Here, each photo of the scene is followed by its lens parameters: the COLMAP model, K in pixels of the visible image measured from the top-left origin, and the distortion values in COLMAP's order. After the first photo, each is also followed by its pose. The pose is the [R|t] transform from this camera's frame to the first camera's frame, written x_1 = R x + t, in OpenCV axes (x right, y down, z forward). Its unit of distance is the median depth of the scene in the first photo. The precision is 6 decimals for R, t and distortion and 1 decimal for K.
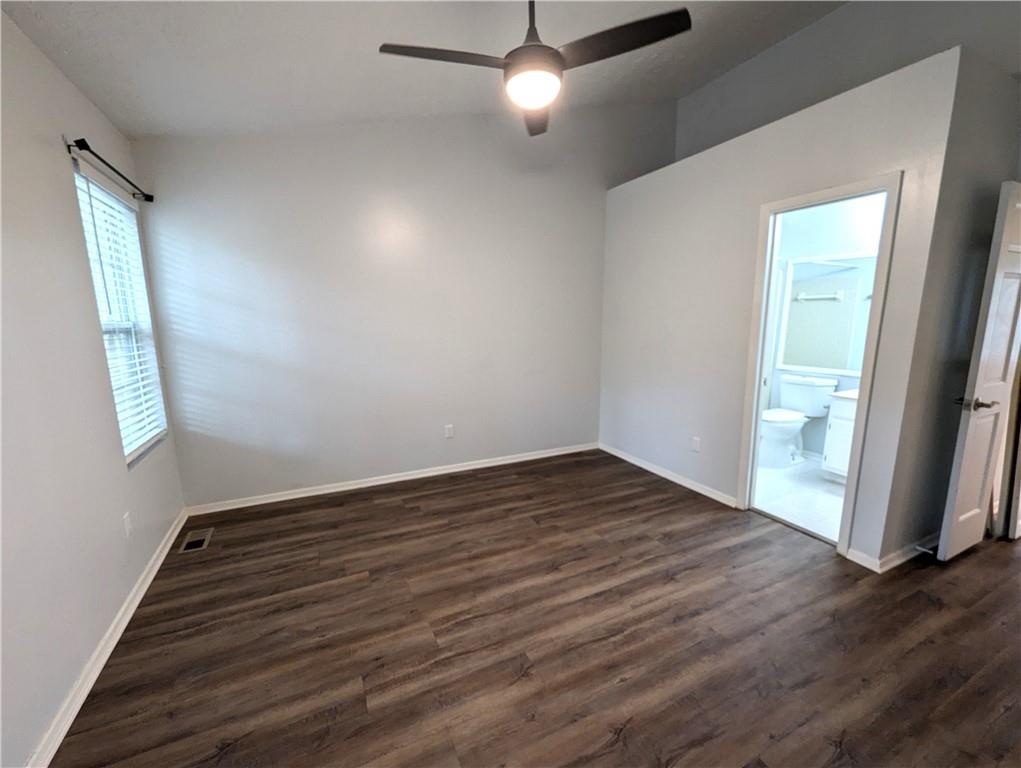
lens RADIAL K [[423.5, 0, 512.0], [0, 423.5, 385.0], [0, 0, 1]] dist [0.001714, 0.000480]
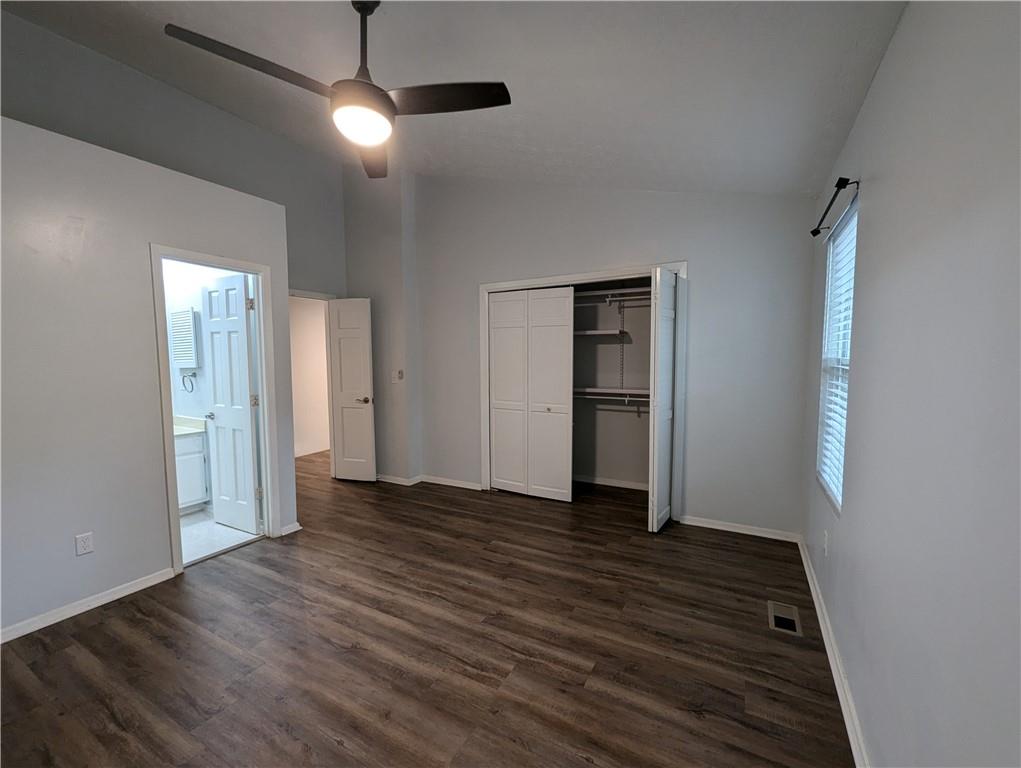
lens RADIAL K [[423.5, 0, 515.5], [0, 423.5, 387.1], [0, 0, 1]] dist [0.001714, 0.000480]
pose [[-0.570969, -0.050335, 0.819427, -0.963672], [0.141364, 0.977182, 0.158527, -0.222636], [-0.808709, 0.206352, -0.550825, 1.379751]]
